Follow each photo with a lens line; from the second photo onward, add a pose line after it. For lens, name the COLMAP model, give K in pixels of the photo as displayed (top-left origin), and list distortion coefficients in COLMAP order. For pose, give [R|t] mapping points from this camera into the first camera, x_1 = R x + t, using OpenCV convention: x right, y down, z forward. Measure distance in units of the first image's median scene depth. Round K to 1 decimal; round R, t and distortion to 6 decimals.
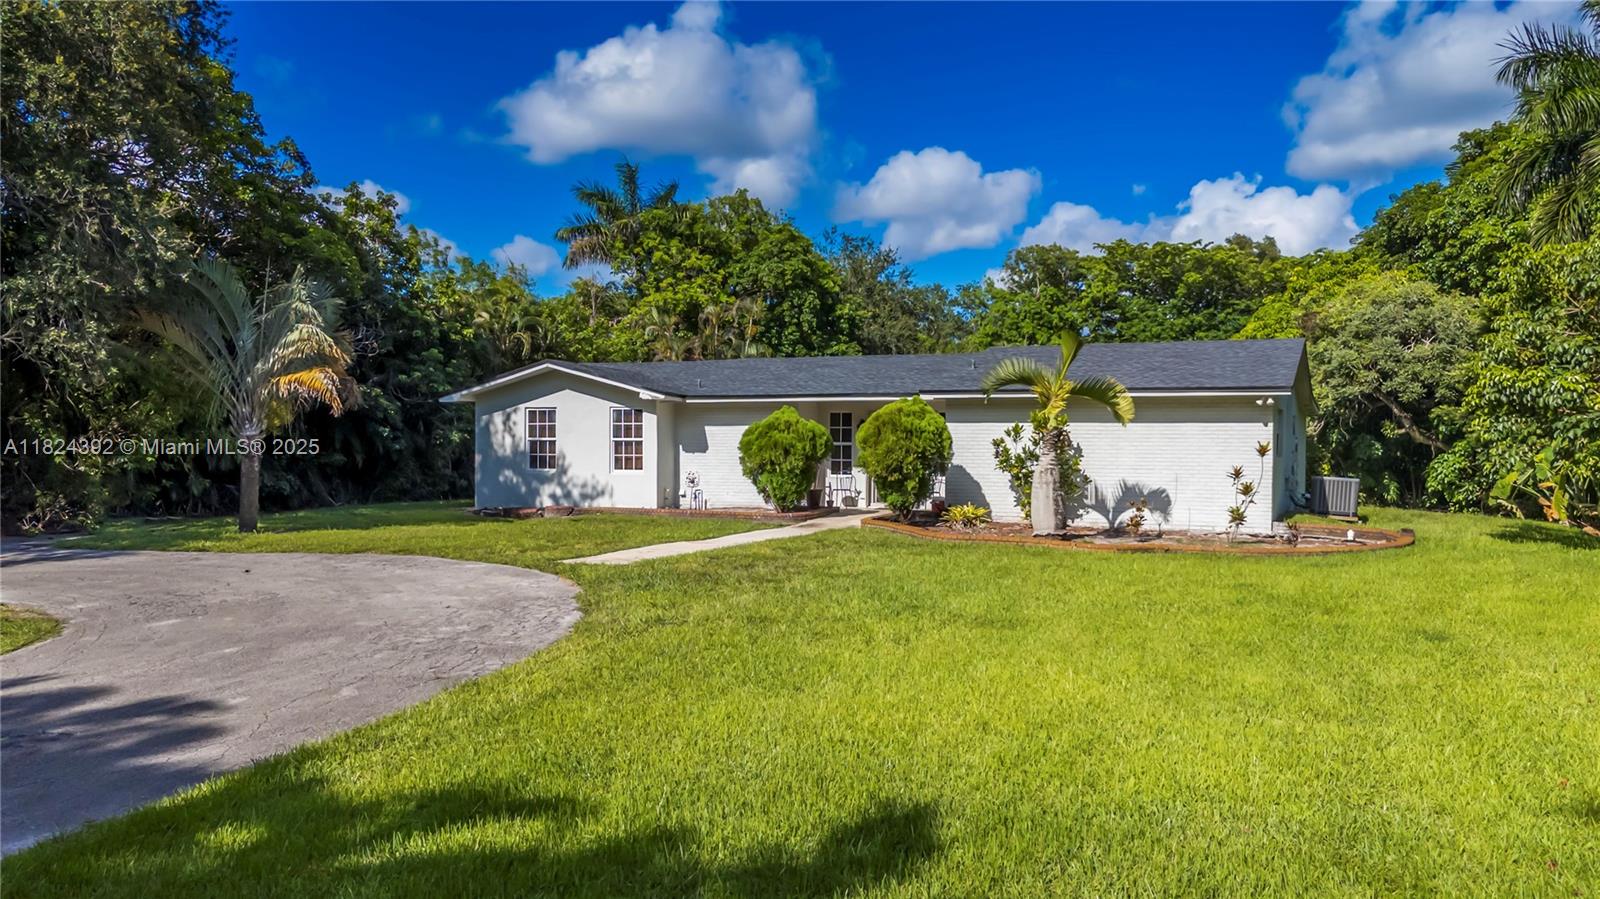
lens RADIAL K [[1230.5, 0, 809.0], [0, 1230.5, 458.1], [0, 0, 1]] dist [0.084814, -0.008479]
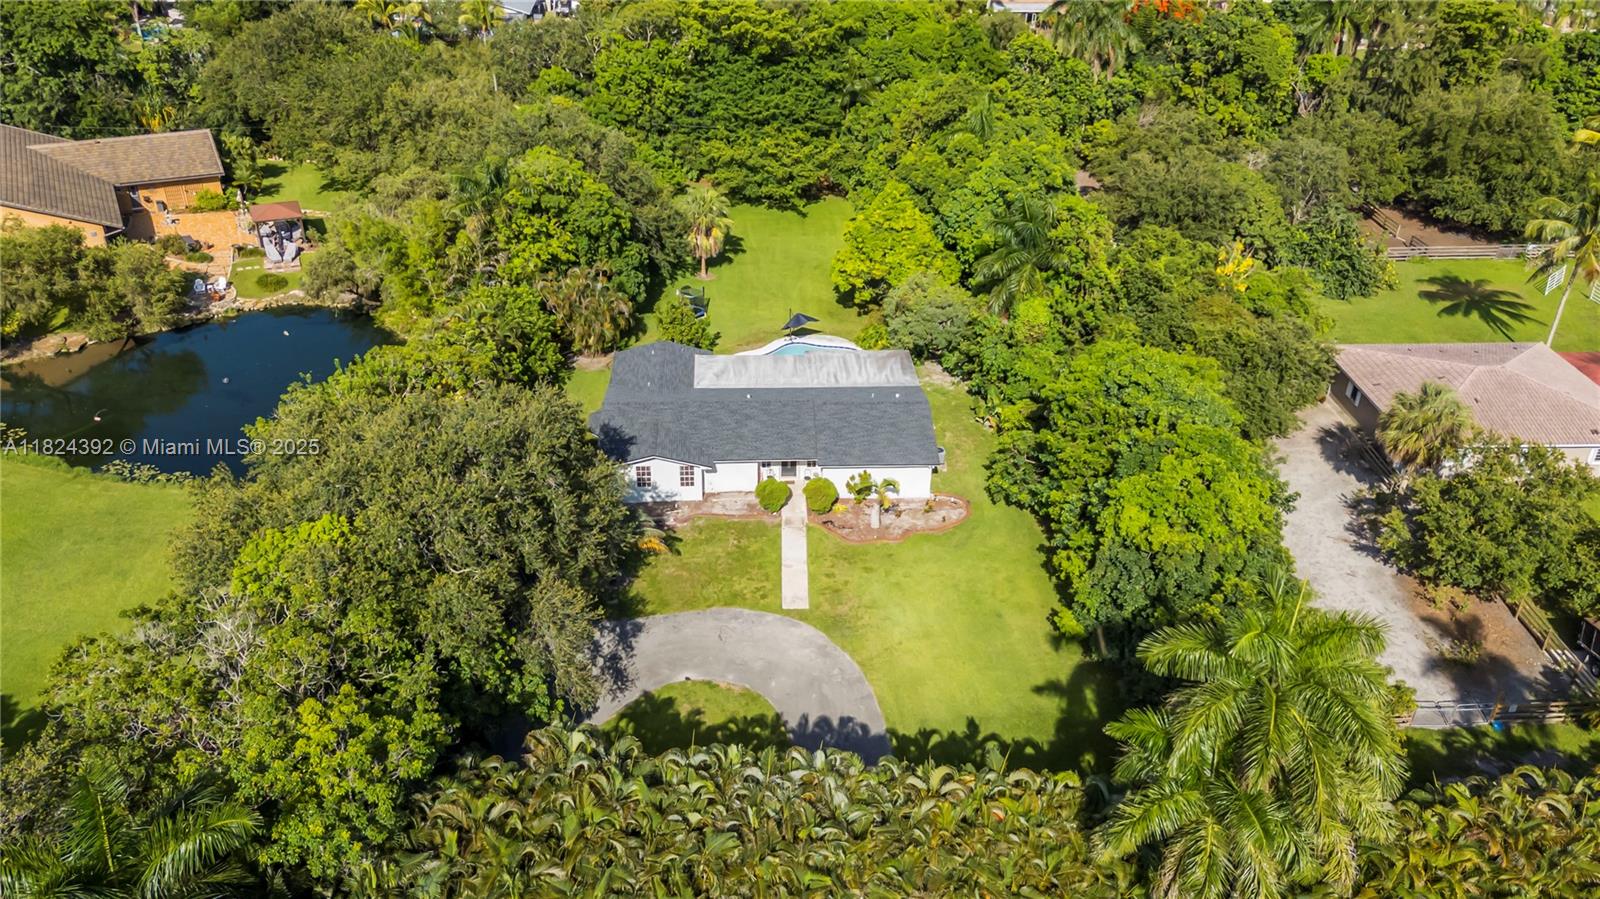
lens RADIAL K [[1226.7, 0, 802.4], [0, 1226.7, 446.3], [0, 0, 1]] dist [0.080522, -0.000076]
pose [[0.898345, -0.215091, 0.383030, -1.040011], [0.005680, 0.877543, 0.479464, -1.487595], [-0.439254, -0.428548, 0.789558, -1.198819]]
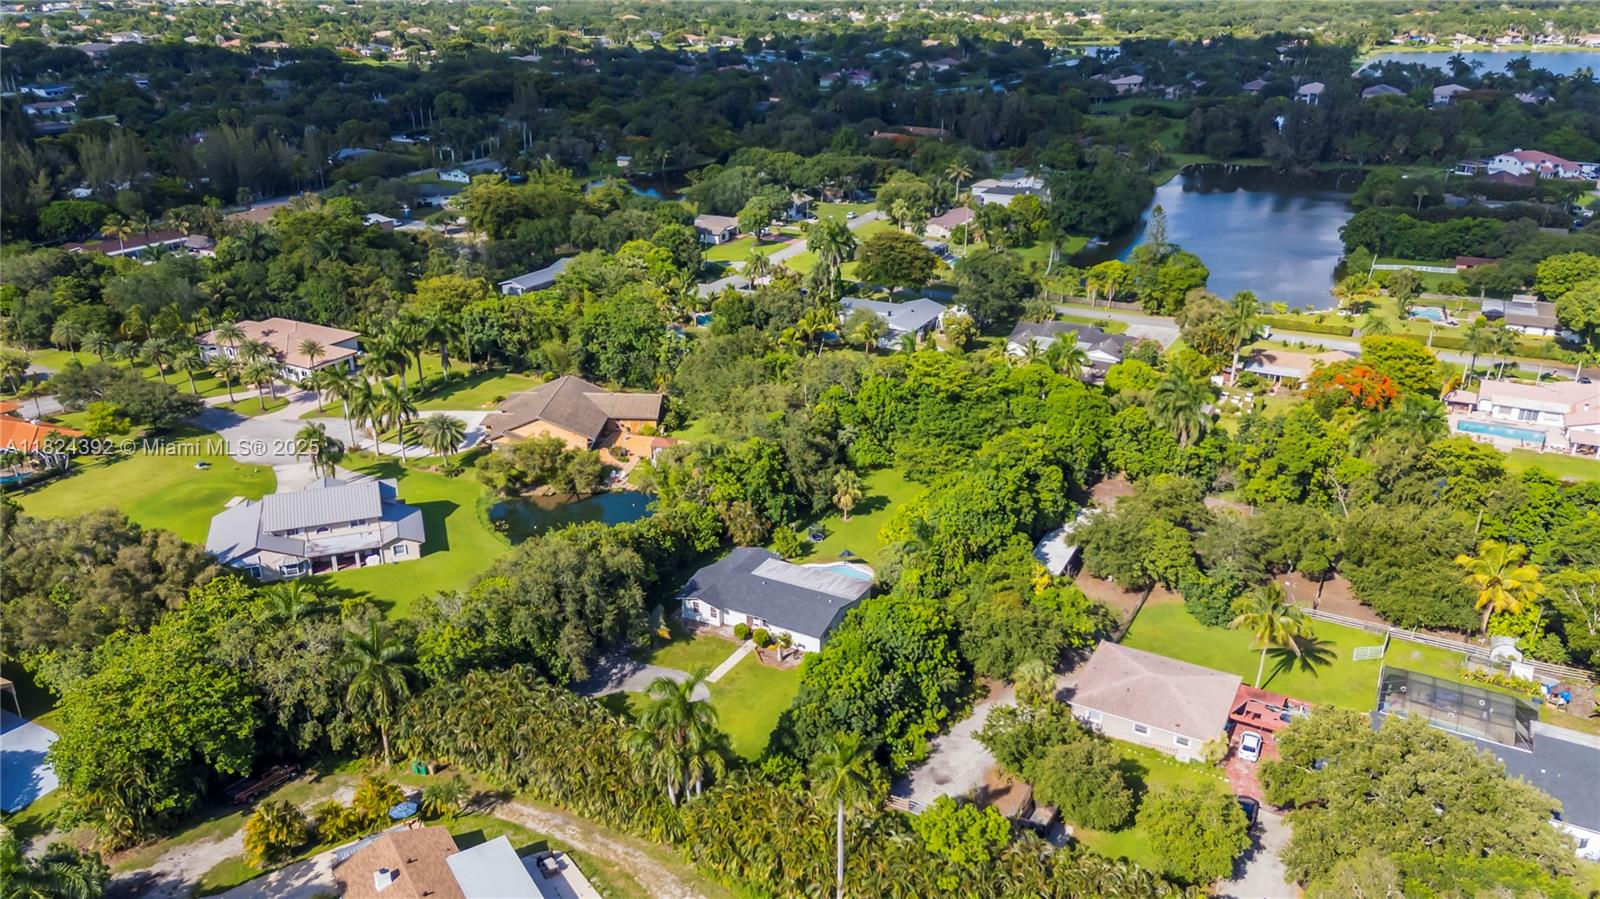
lens RADIAL K [[1171.2, 0, 801.5], [0, 1171.2, 446.5], [0, 0, 1]] dist [0.078338, 0.000965]
pose [[0.995316, 0.029086, -0.092193, 0.758394], [0.003125, 0.943484, 0.331402, -2.693392], [0.096622, -0.330138, 0.938975, -3.886221]]
